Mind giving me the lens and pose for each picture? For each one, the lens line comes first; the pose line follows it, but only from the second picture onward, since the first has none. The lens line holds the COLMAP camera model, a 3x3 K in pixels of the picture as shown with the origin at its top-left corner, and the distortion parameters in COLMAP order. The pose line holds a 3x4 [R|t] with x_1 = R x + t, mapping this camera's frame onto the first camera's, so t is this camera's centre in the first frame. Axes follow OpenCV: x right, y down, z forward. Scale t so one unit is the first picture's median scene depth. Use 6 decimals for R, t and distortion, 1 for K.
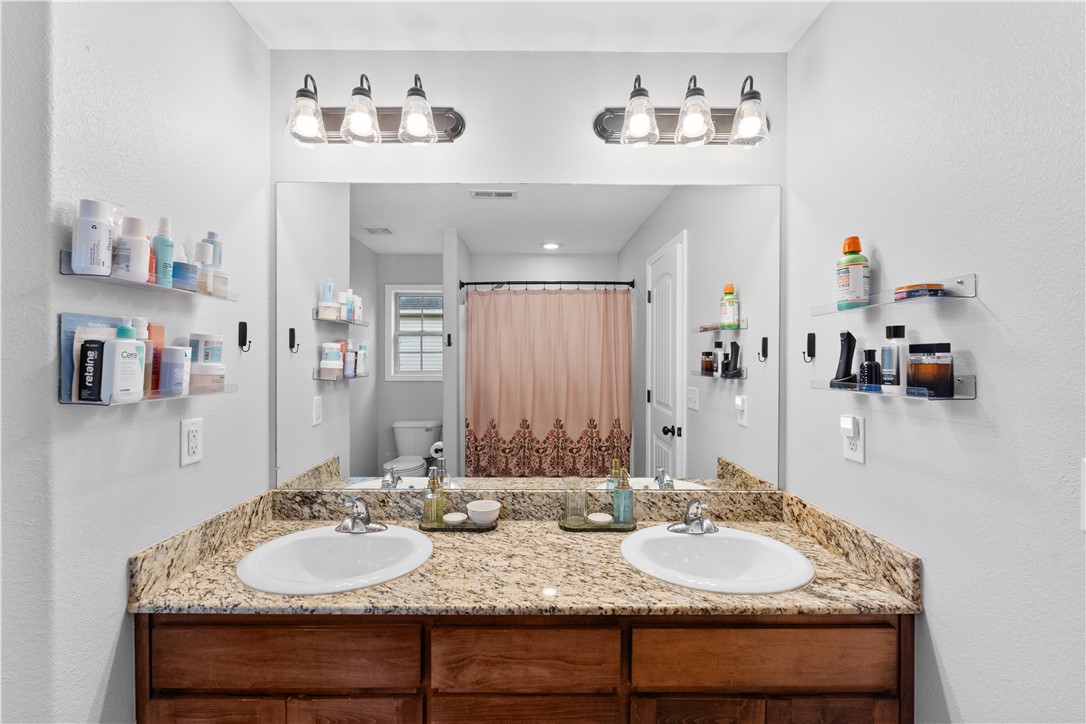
lens RADIAL K [[461.1, 0, 543.0], [0, 461.1, 362.0], [0, 0, 1]] dist [-0.001845, -0.000084]
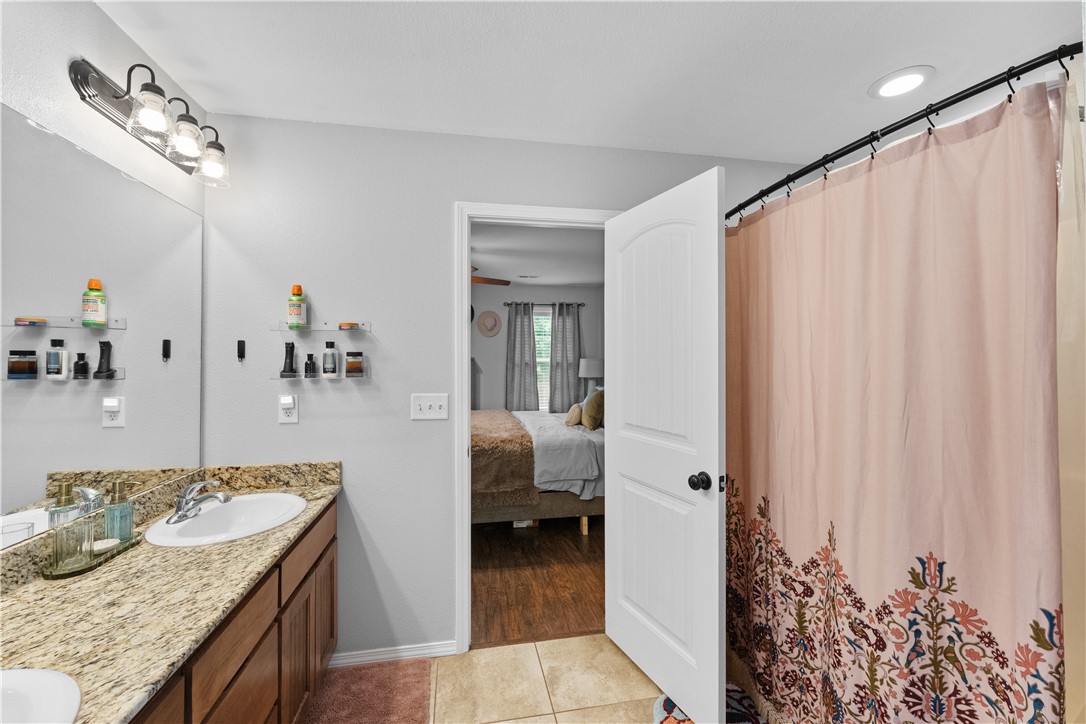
lens RADIAL K [[461.1, 0, 543.0], [0, 461.1, 362.0], [0, 0, 1]] dist [-0.001845, -0.000084]
pose [[-0.191115, -0.004716, 0.981556, -1.061090], [0.005758, 0.999966, 0.005925, -0.001862], [-0.981551, 0.006784, -0.191081, 0.437503]]
